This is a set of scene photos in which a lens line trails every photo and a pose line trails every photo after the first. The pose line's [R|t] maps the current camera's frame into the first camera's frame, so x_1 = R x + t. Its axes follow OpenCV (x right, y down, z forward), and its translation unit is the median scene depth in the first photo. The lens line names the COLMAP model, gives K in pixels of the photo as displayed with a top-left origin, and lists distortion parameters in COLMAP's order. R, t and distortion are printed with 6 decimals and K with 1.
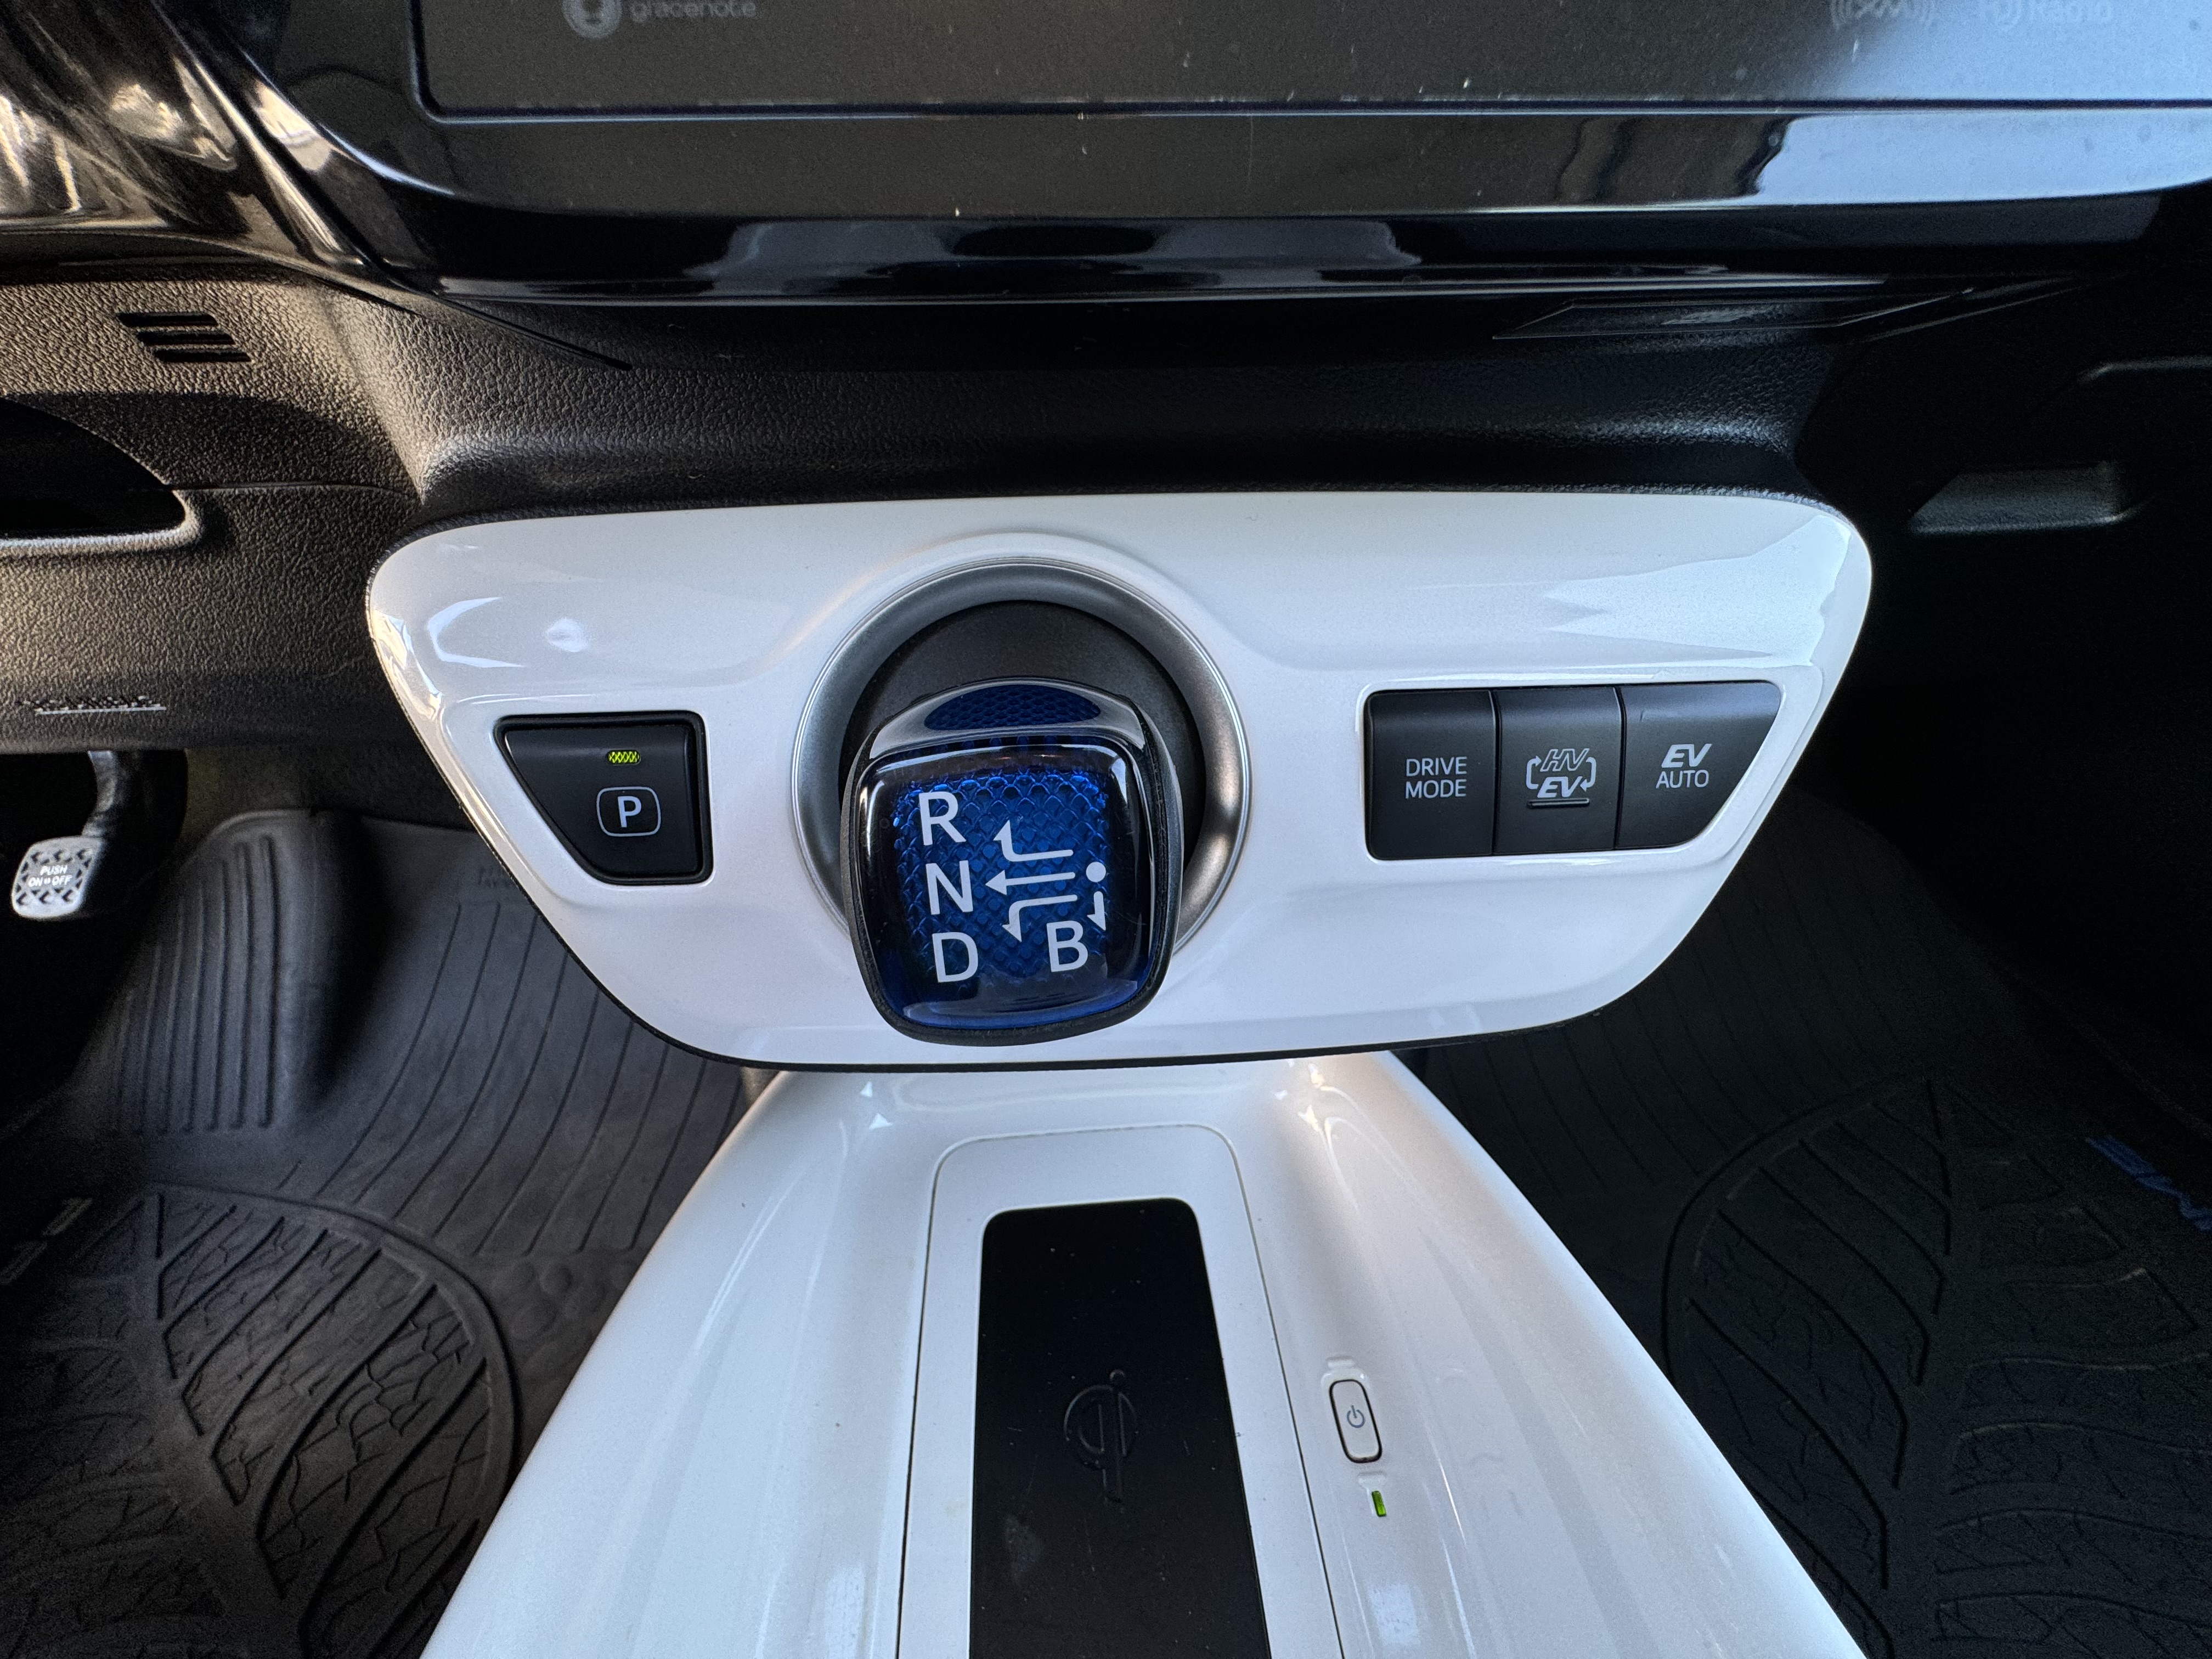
lens RADIAL K [[899.2, 0, 1087.8], [0, 899.2, 839.3], [0, 0, 1]] dist [-0.000510, 0.000389]
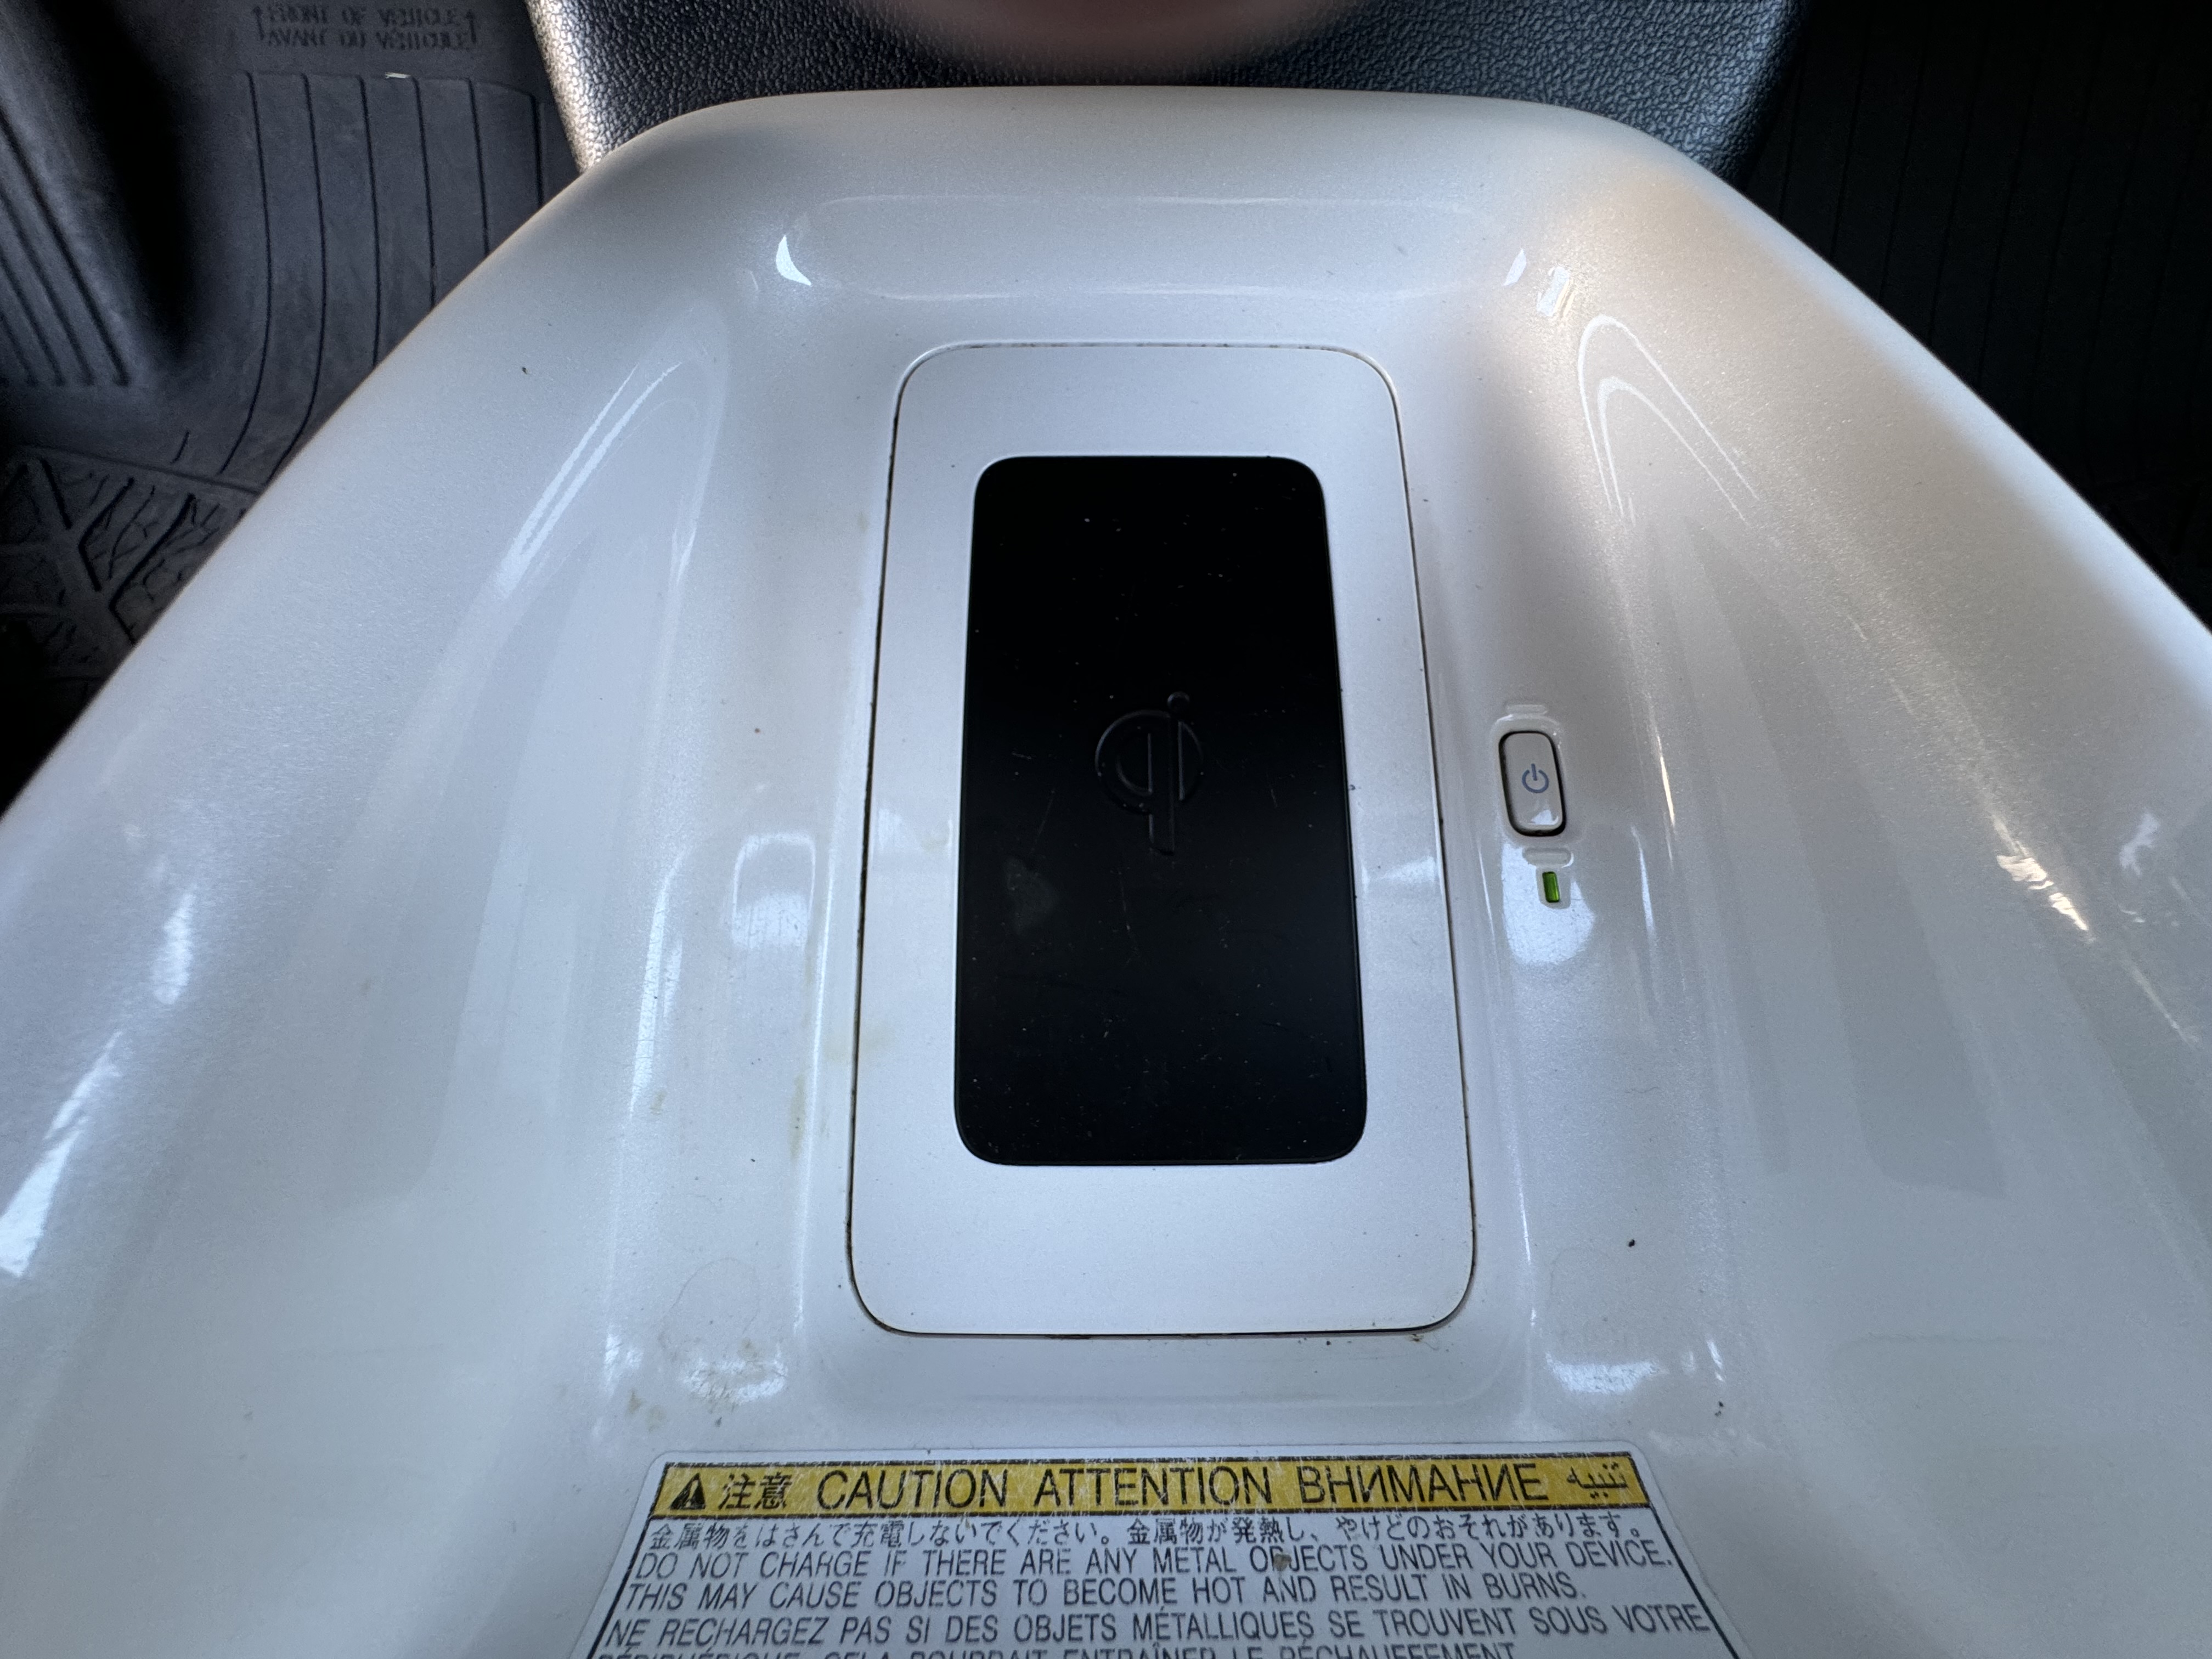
lens RADIAL K [[899.2, 0, 1087.8], [0, 899.2, 839.3], [0, 0, 1]] dist [-0.000510, 0.000389]
pose [[0.997264, 0.073332, 0.009281, -0.011375], [-0.063558, 0.786617, 0.614161, 0.097773], [0.037737, -0.613071, 0.789126, 0.146532]]
